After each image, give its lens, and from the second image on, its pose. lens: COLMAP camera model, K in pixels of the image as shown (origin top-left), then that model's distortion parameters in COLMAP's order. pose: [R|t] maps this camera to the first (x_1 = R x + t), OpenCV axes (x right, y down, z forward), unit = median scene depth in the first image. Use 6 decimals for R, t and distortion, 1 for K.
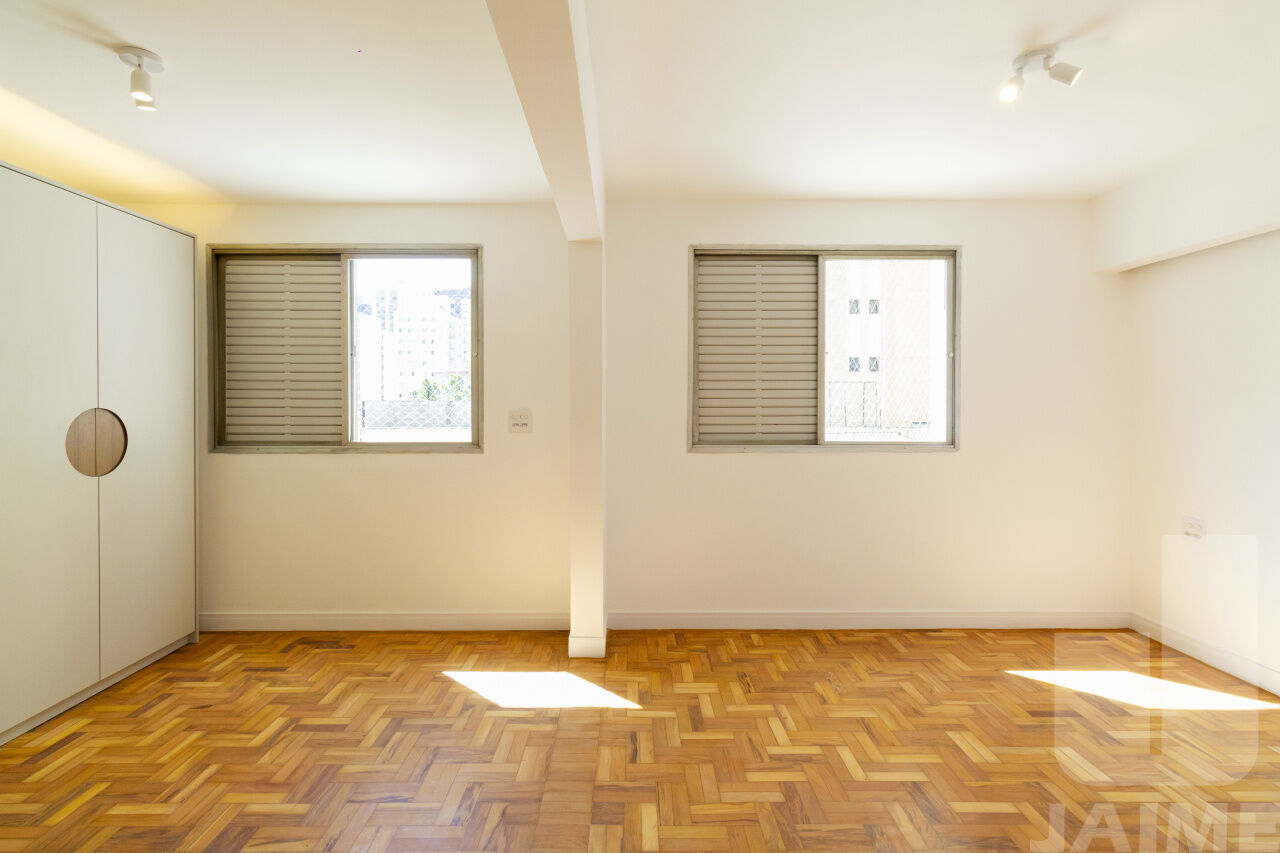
lens RADIAL K [[600.9, 0, 634.2], [0, 600.9, 415.9], [0, 0, 1]] dist [0.002402, 0.000256]
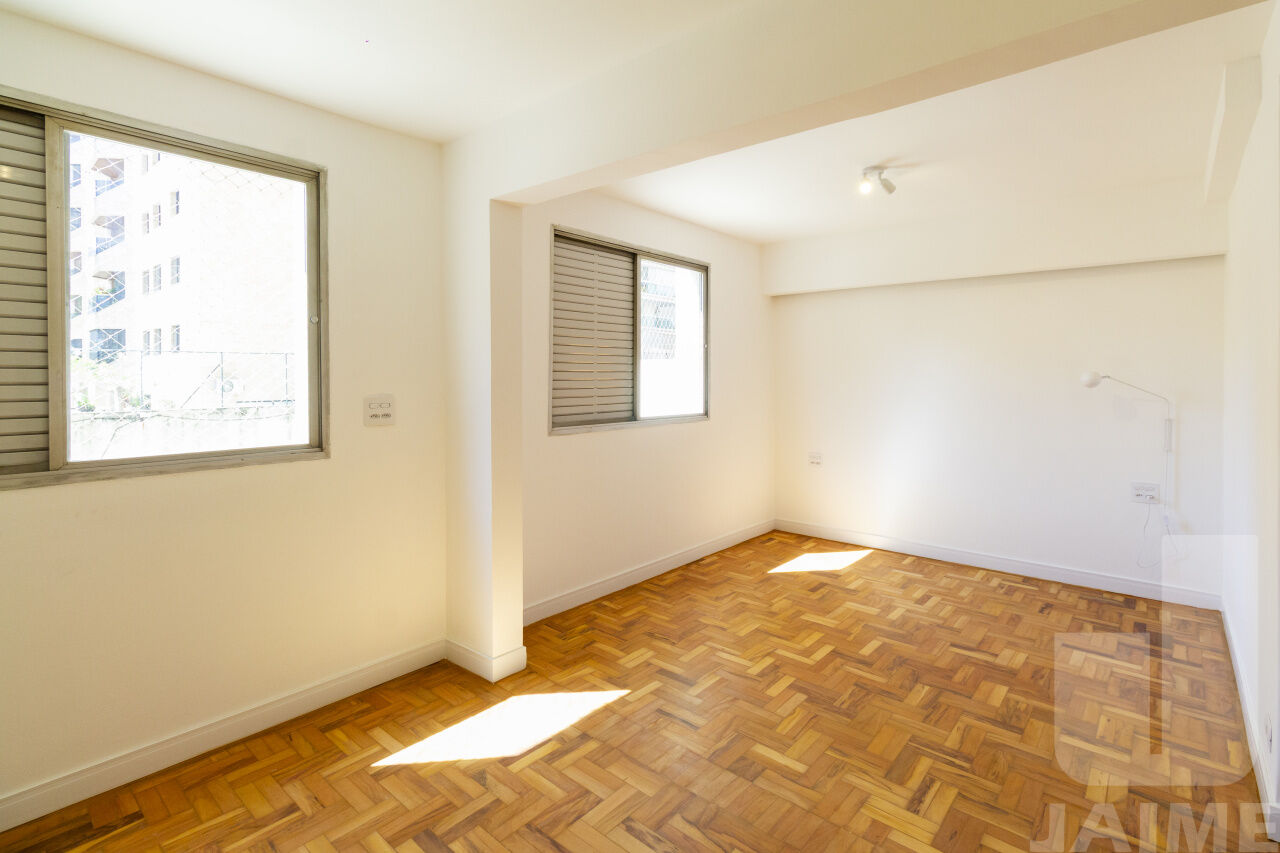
lens RADIAL K [[600.9, 0, 663.8], [0, 600.9, 389.1], [0, 0, 1]] dist [0.002402, 0.000256]
pose [[0.651439, -0.015207, 0.758549, -0.594772], [0.015062, 0.999861, 0.007110, -0.021499], [-0.758552, 0.006794, 0.651577, 0.250168]]
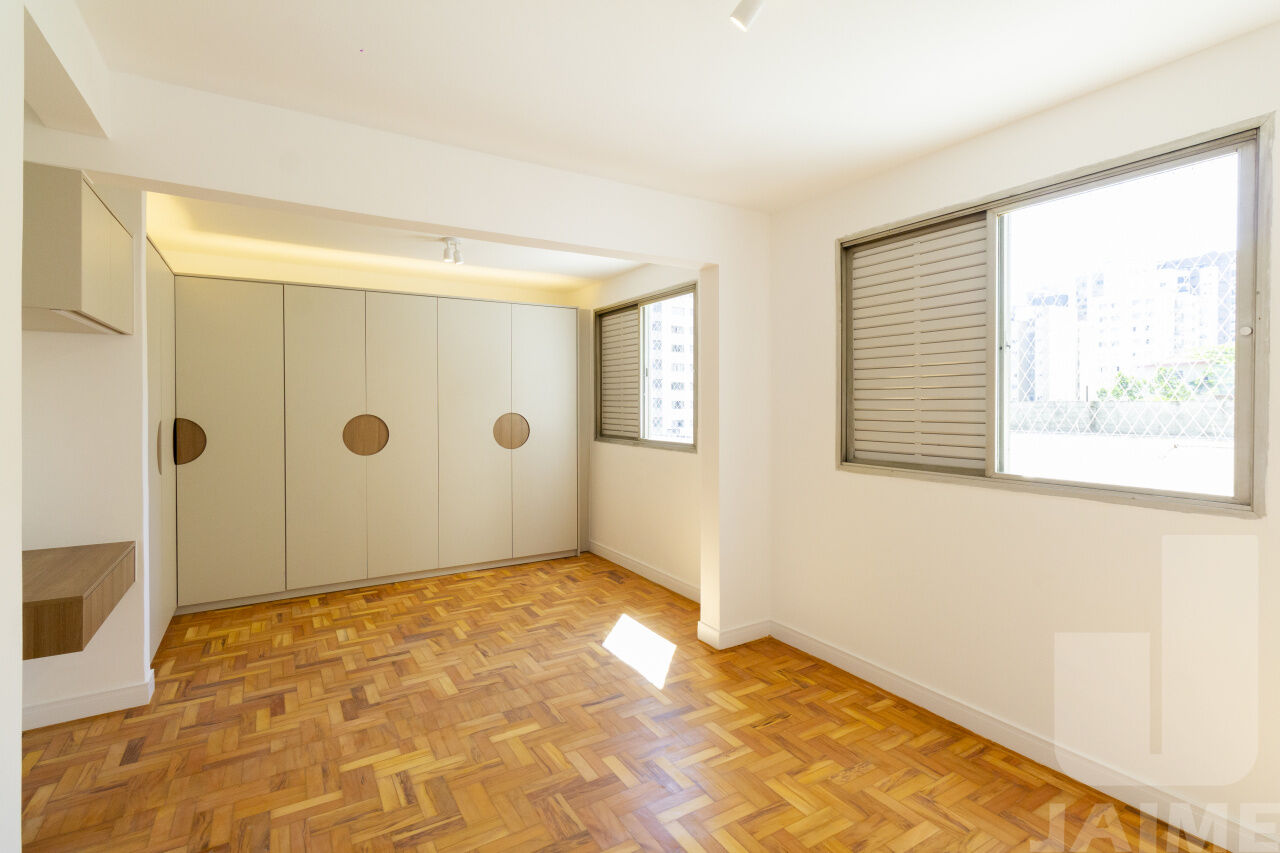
lens RADIAL K [[600.9, 0, 659.5], [0, 600.9, 416.6], [0, 0, 1]] dist [0.002402, 0.000256]
pose [[0.530345, 0.021162, -0.847518, 0.798257], [-0.019746, 0.999726, 0.012606, -0.028092], [0.847552, 0.010050, 0.530617, 0.335296]]
